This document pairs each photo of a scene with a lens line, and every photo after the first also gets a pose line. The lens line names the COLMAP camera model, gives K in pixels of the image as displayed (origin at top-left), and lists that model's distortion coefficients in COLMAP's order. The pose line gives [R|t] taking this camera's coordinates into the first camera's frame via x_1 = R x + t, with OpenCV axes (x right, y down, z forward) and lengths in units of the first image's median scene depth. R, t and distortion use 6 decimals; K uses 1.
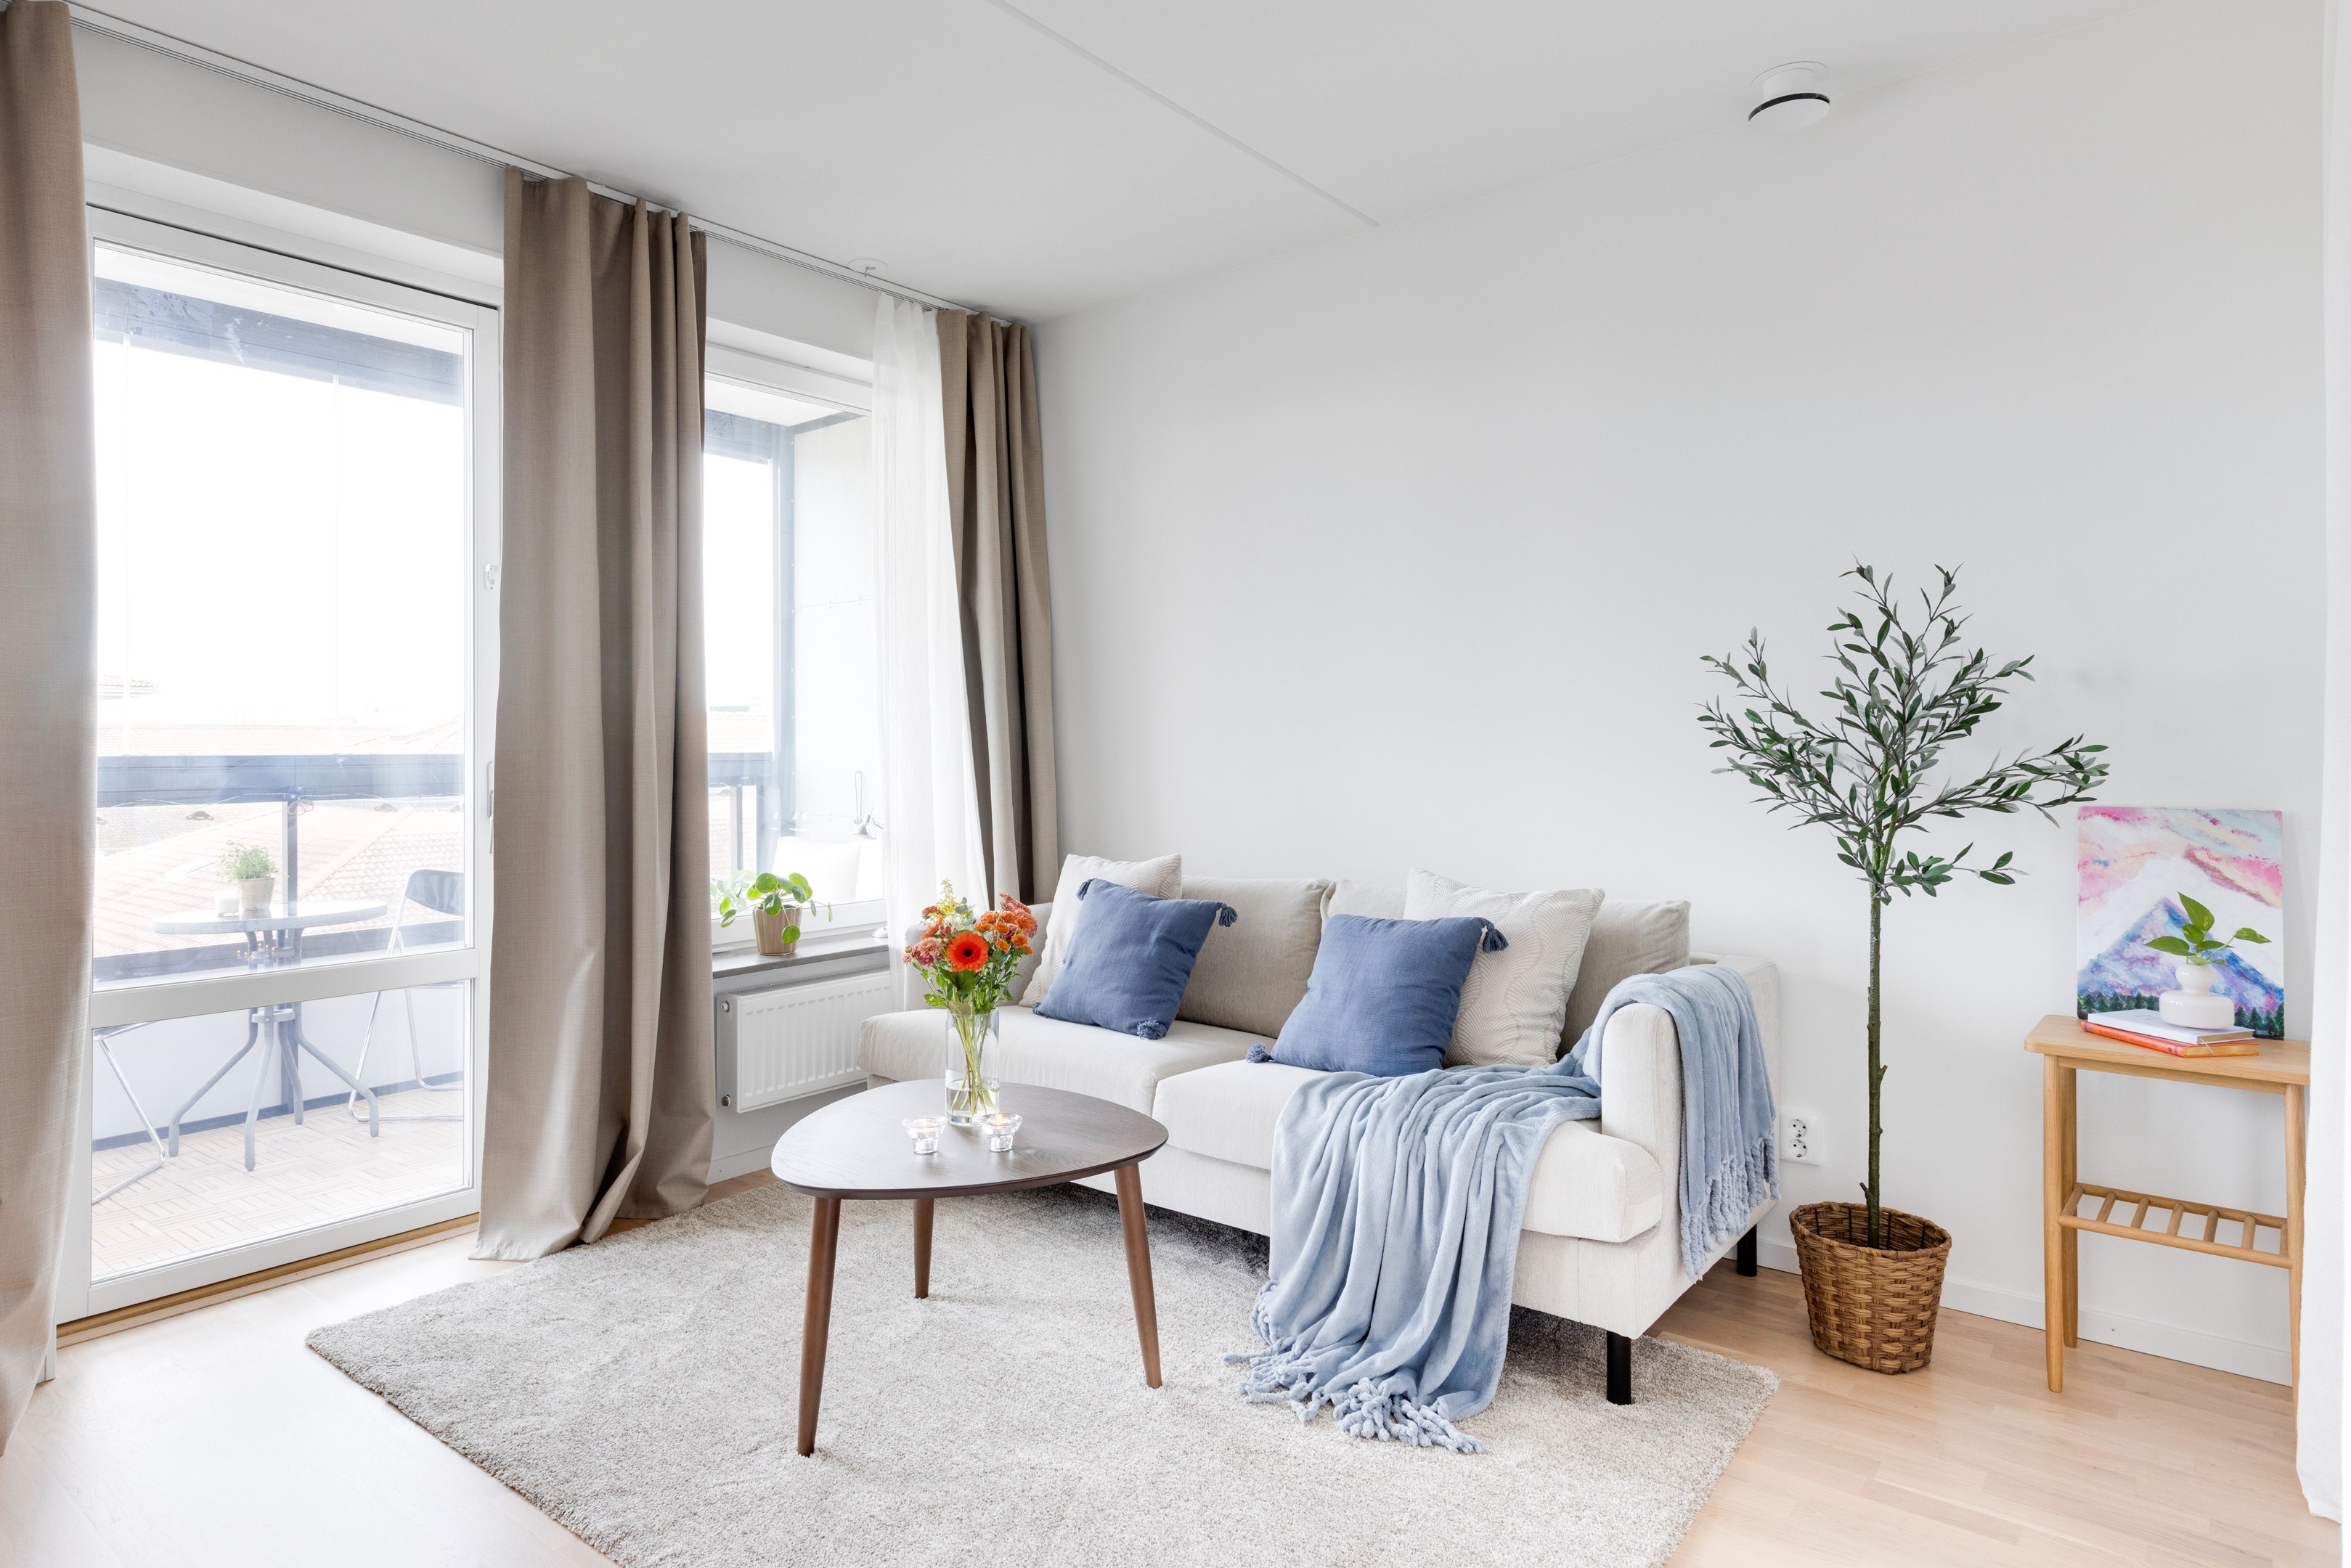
lens RADIAL K [[1341.8, 0, 1164.6], [0, 1341.8, 750.5], [0, 0, 1]] dist [0.000013, -0.001348]
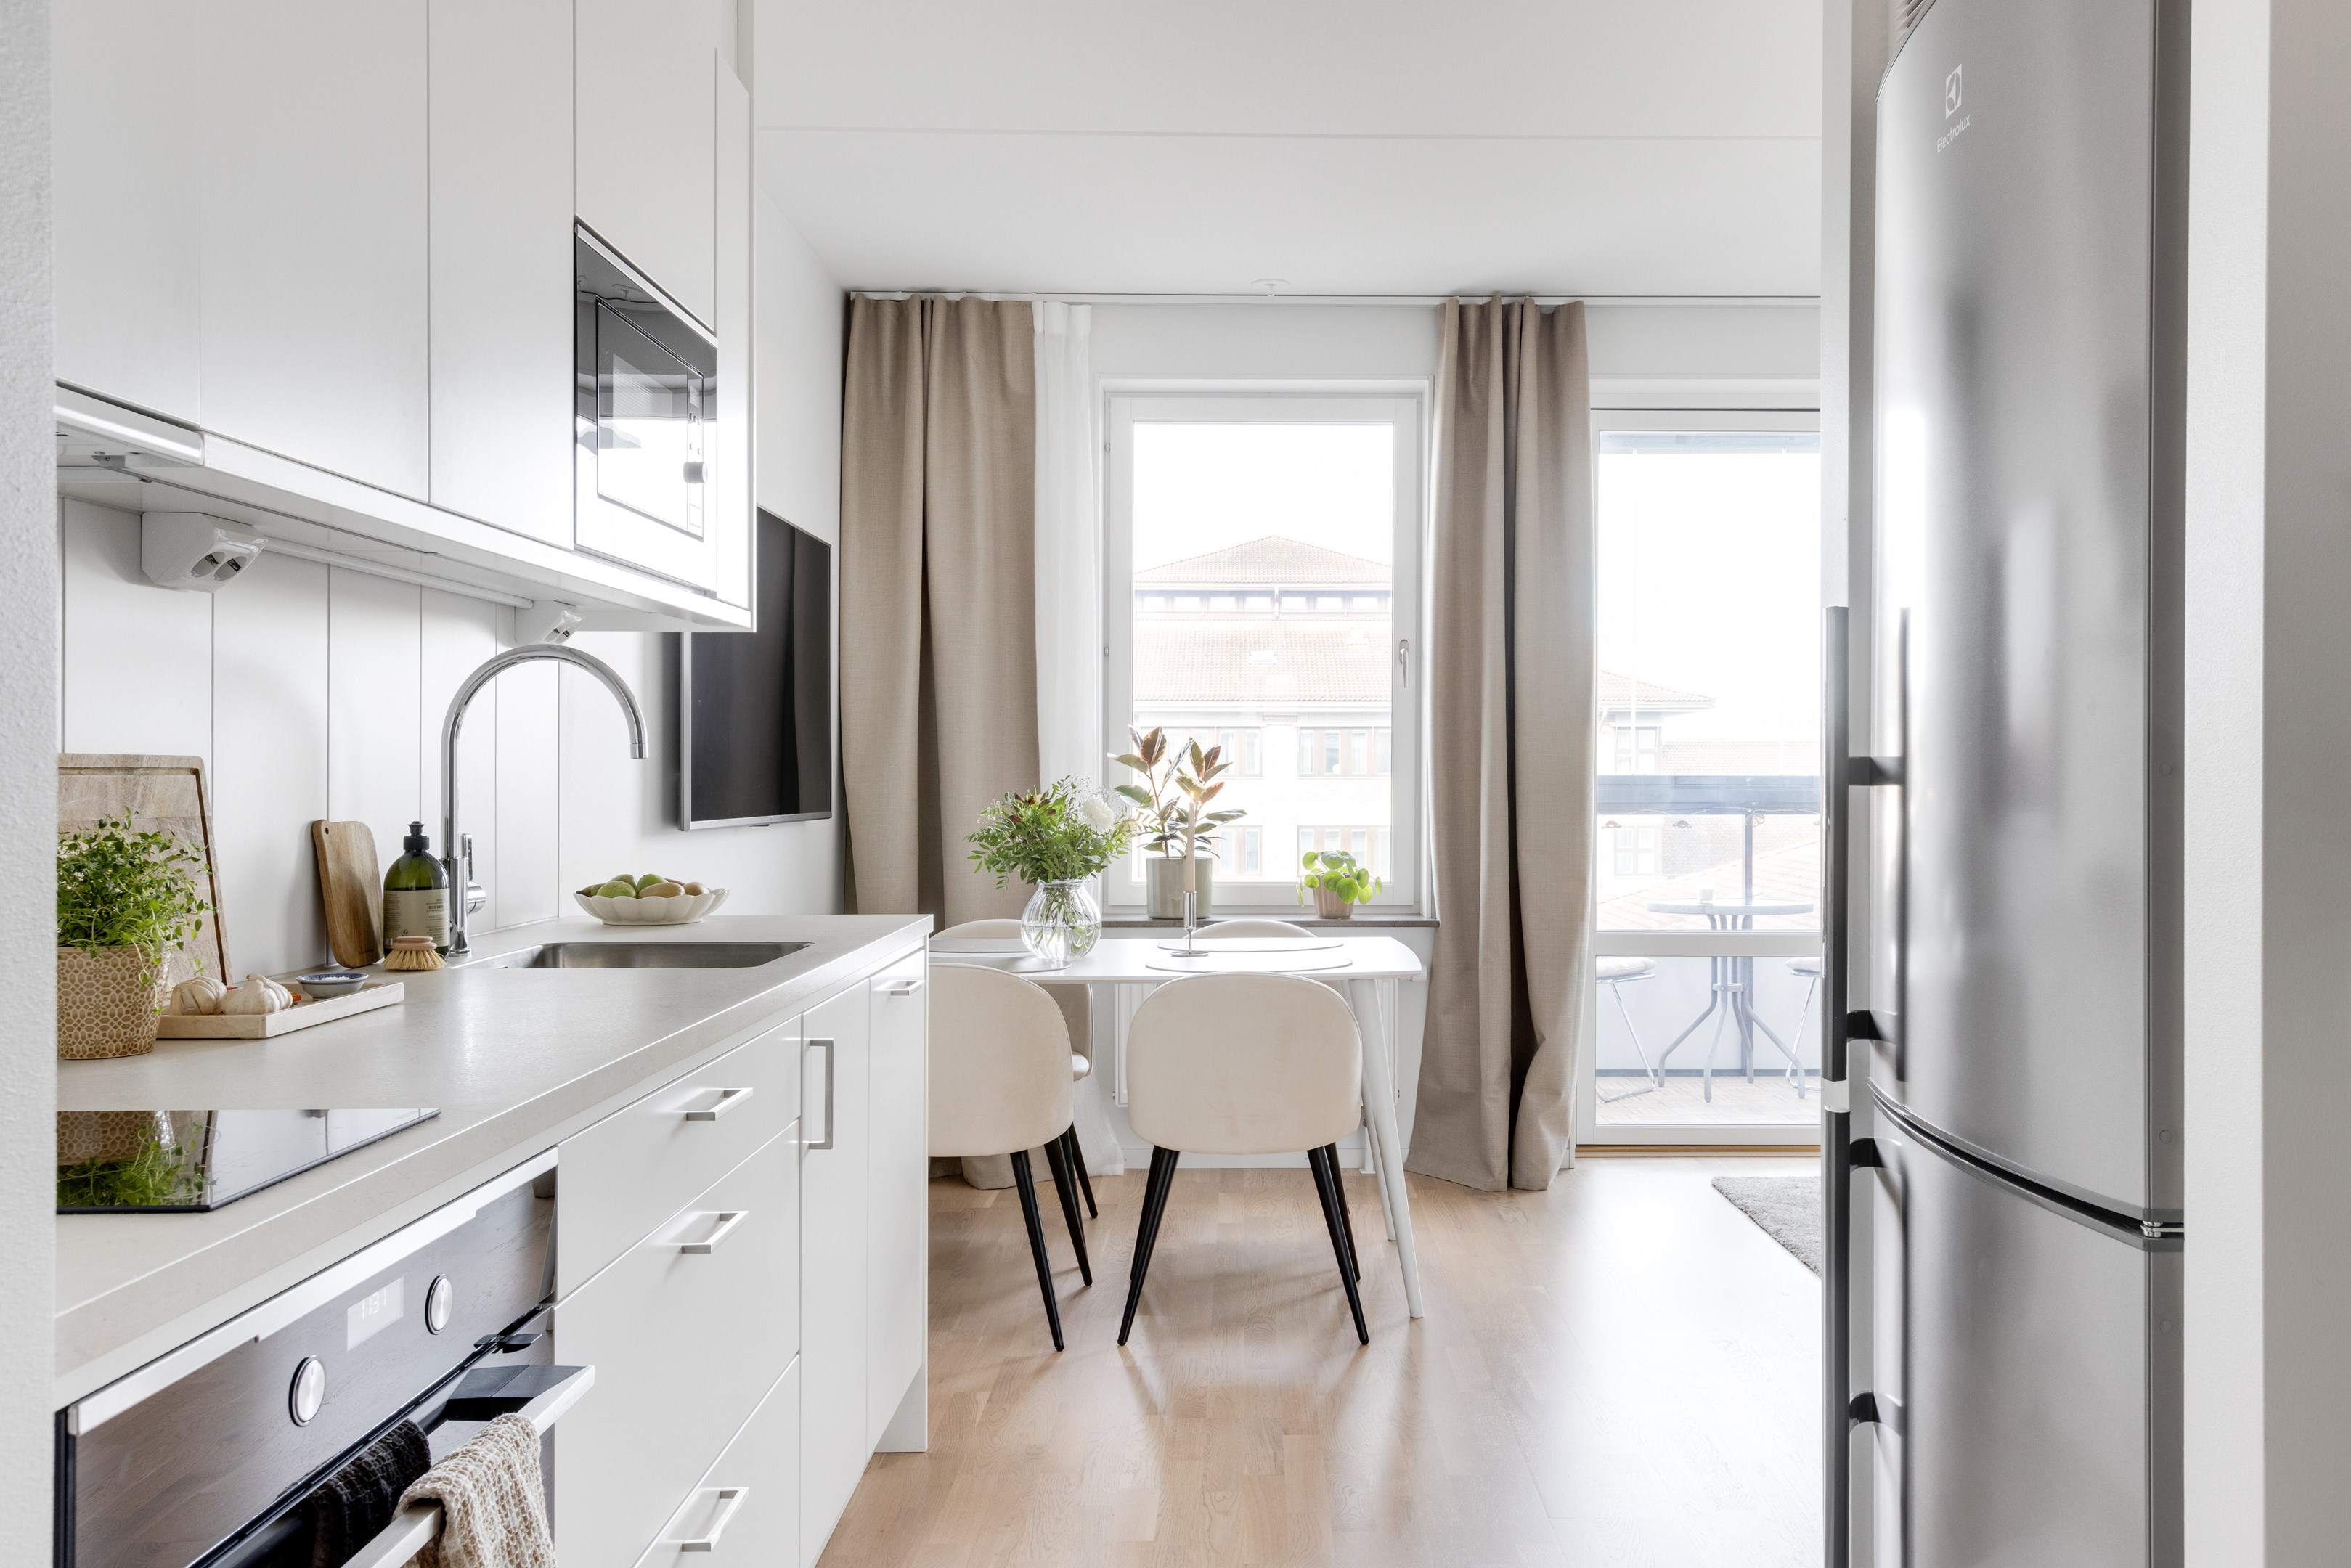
lens RADIAL K [[1903.7, 0, 1176.2], [0, 1903.7, 819.0], [0, 0, 1]] dist [0.005574, 0.001778]
pose [[0.604442, 0.017753, -0.796451, 0.522951], [0.009121, 0.999532, 0.029202, -0.013737], [0.796597, -0.024915, 0.603997, -0.564250]]
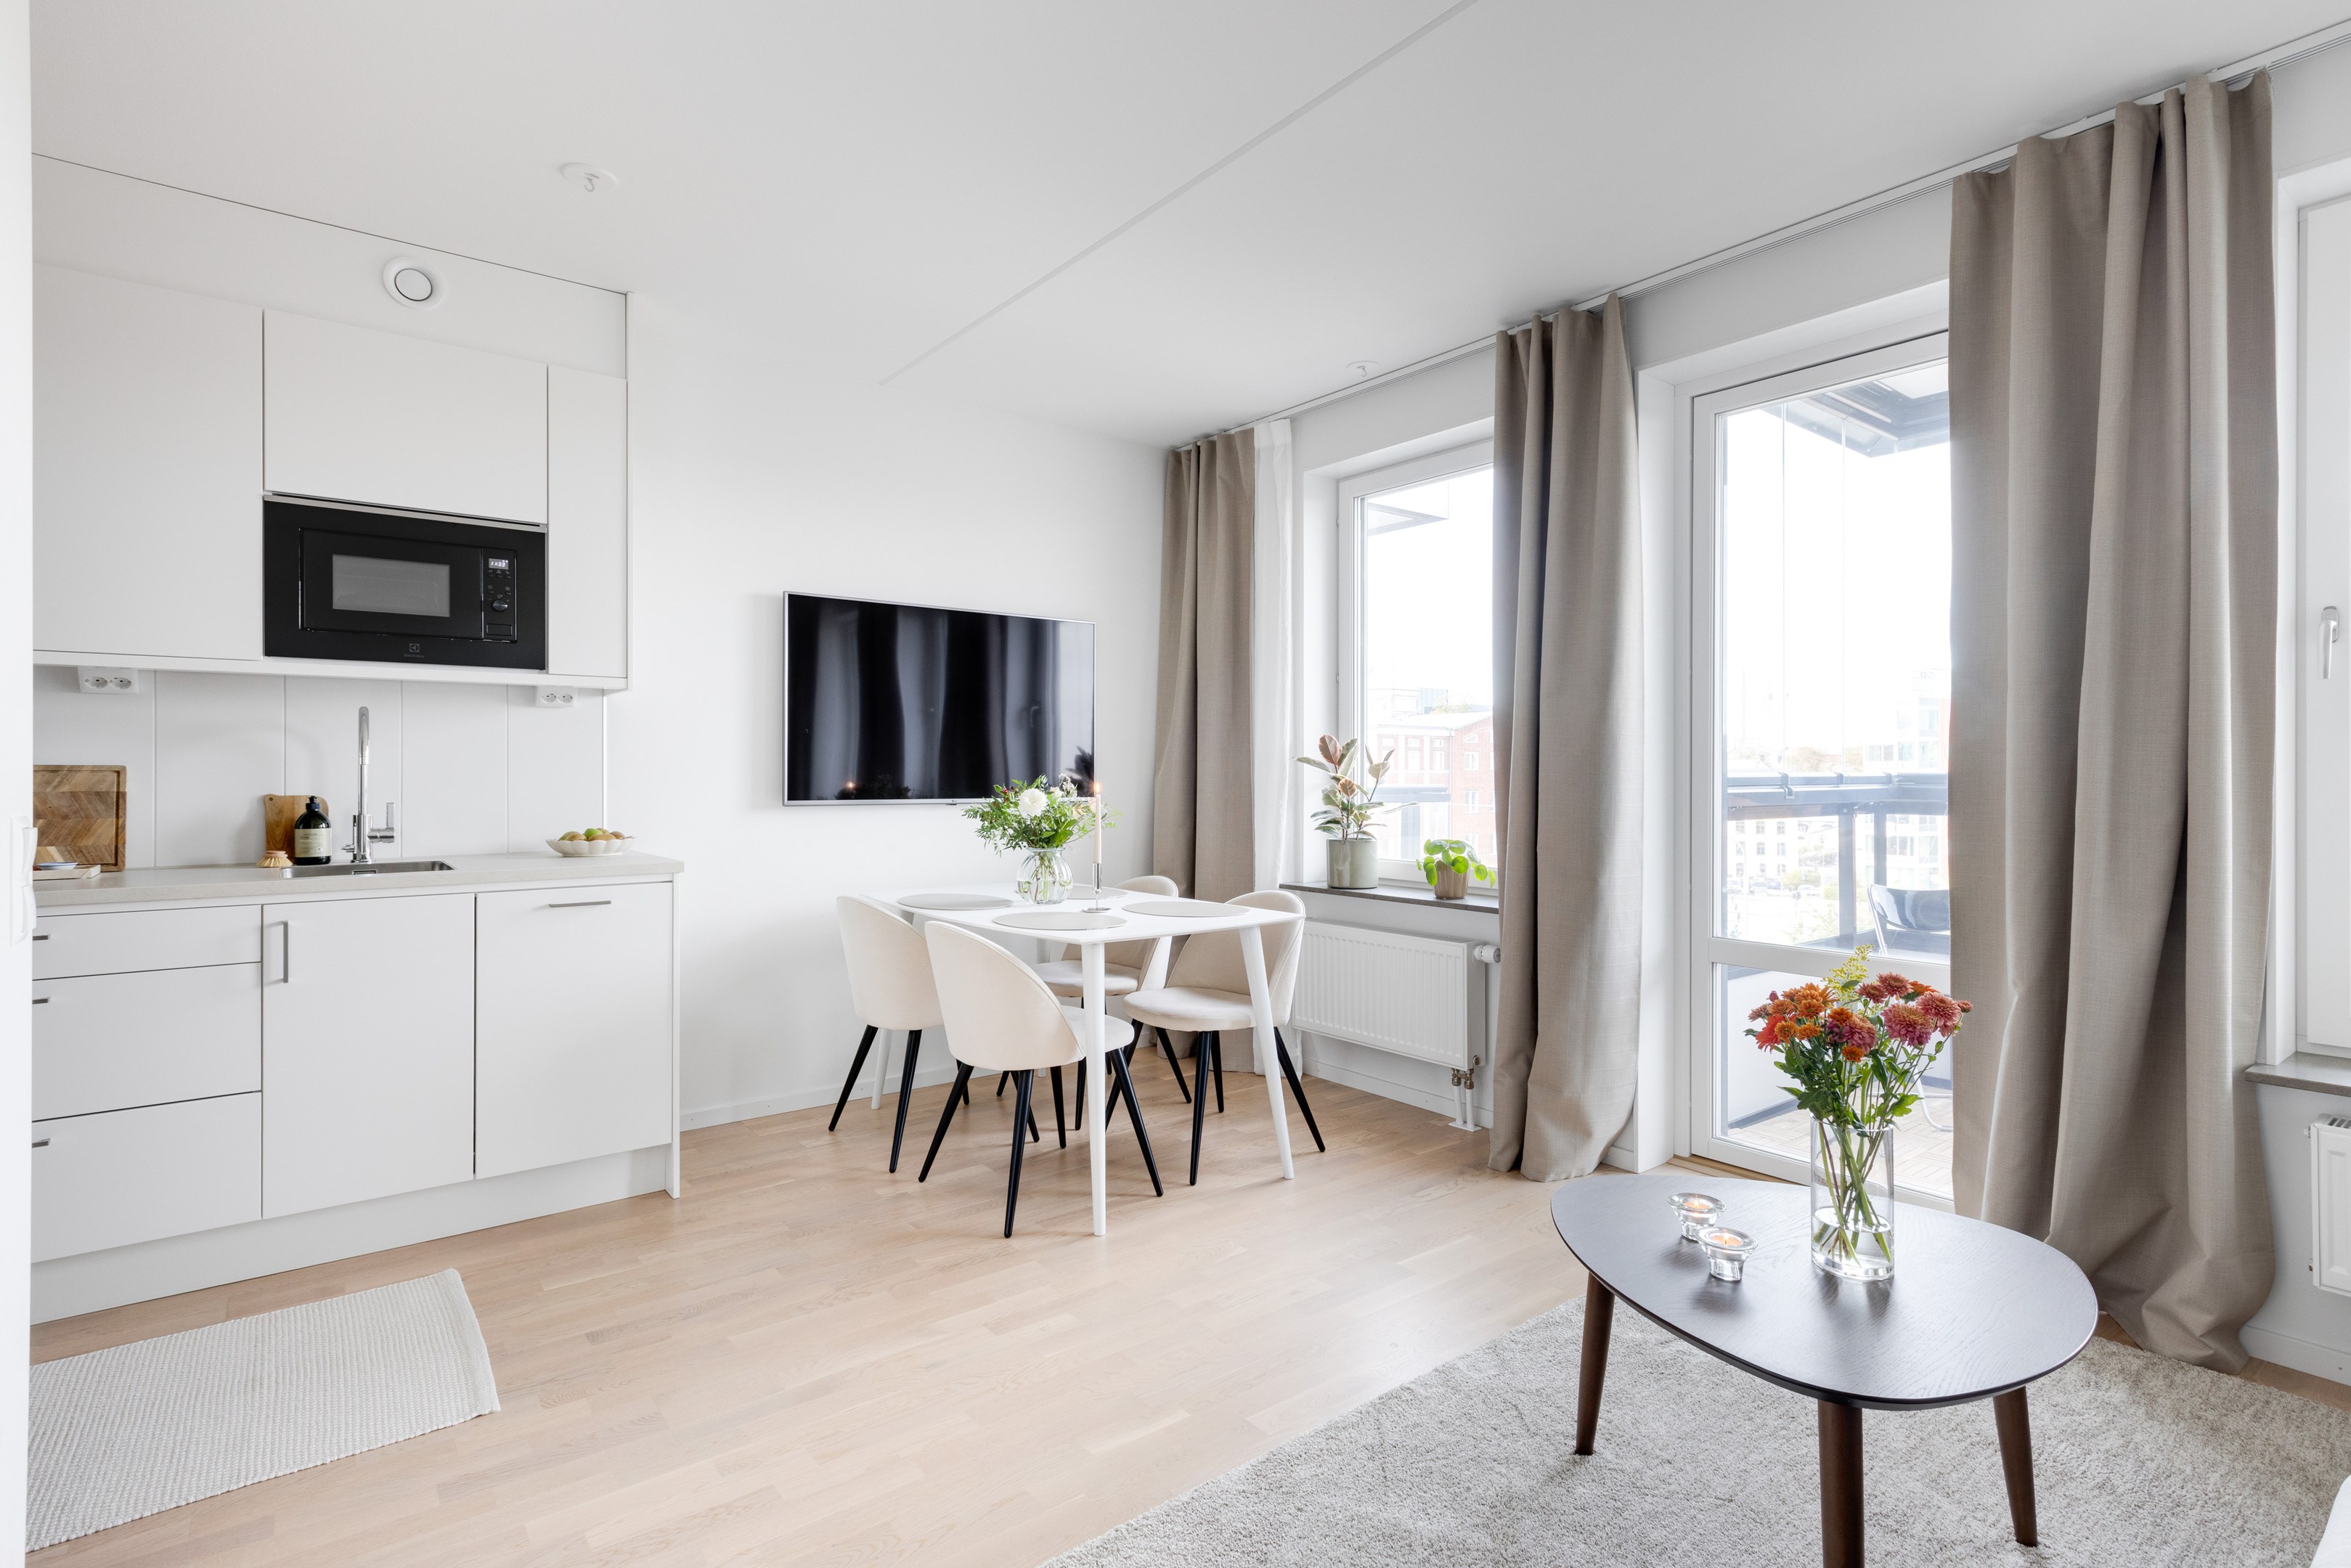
lens RADIAL K [[1157.8, 0, 1104.3], [0, 1157.8, 775.2], [0, 0, 1]] dist [0.030055, 0.000048]
pose [[-0.243328, 0.001145, -0.969943, 0.497197], [0.007444, 0.999972, -0.000687, -0.002391], [0.969915, -0.007388, -0.243330, 0.595789]]
